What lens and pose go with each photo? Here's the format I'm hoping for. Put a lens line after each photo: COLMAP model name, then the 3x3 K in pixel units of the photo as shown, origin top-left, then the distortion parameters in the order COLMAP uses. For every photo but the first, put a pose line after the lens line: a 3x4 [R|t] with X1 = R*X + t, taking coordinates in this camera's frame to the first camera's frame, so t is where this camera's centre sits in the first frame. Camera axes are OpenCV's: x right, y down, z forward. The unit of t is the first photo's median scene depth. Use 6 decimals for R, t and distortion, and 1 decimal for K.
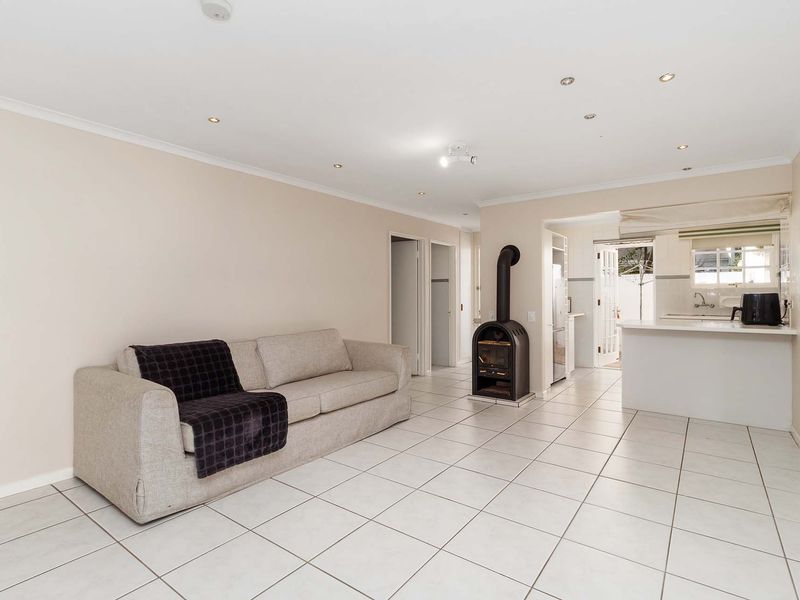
lens RADIAL K [[416.8, 0, 398.1], [0, 416.8, 293.0], [0, 0, 1]] dist [0.001228, -0.000912]
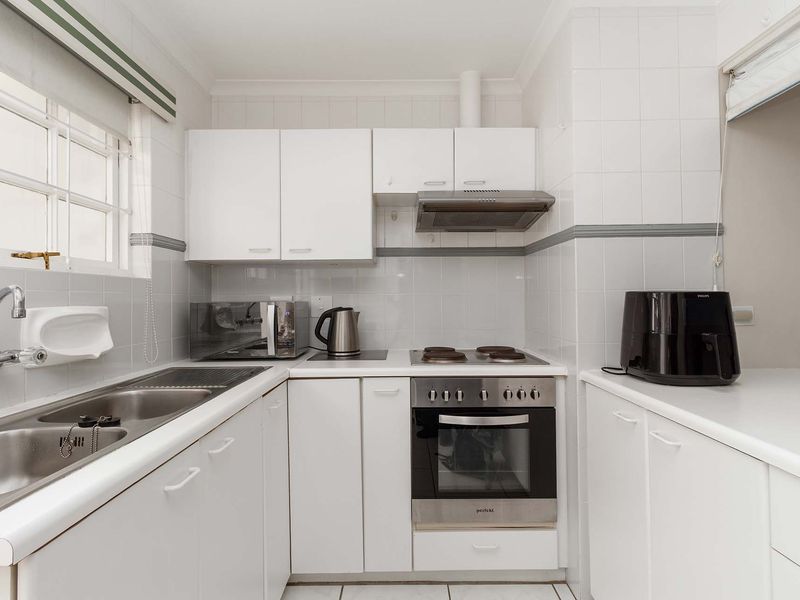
lens RADIAL K [[416.8, 0, 398.1], [0, 416.8, 293.0], [0, 0, 1]] dist [0.001228, -0.000912]
pose [[-0.594580, 0.016532, 0.803866, 0.500349], [0.003069, 0.999828, -0.018291, 0.004568], [-0.804030, -0.008408, -0.594529, 0.974092]]
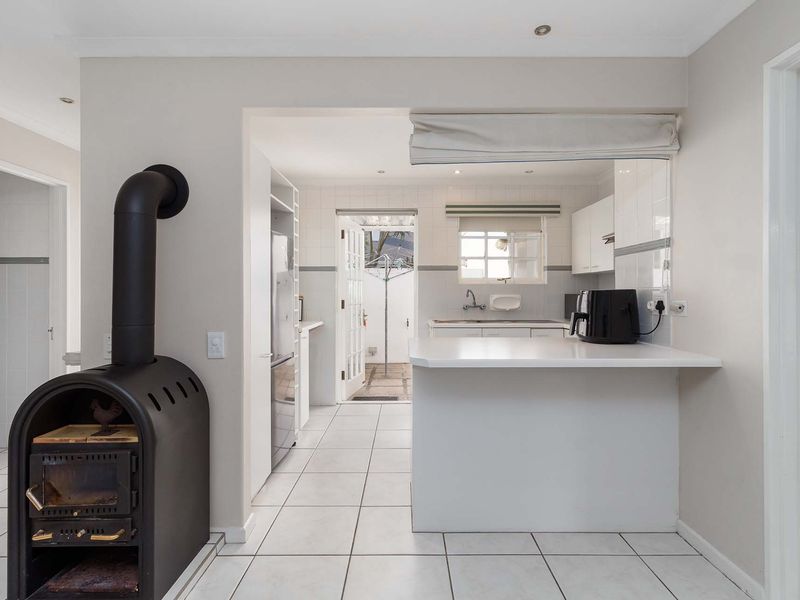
lens RADIAL K [[406.3, 0, 399.8], [0, 406.3, 291.8], [0, 0, 1]] dist [0.019426, 0.000039]
pose [[0.801704, 0.002246, 0.597718, 0.198476], [-0.002928, 0.999996, 0.000169, 0.002622], [-0.597715, -0.001885, 0.801707, 0.505663]]
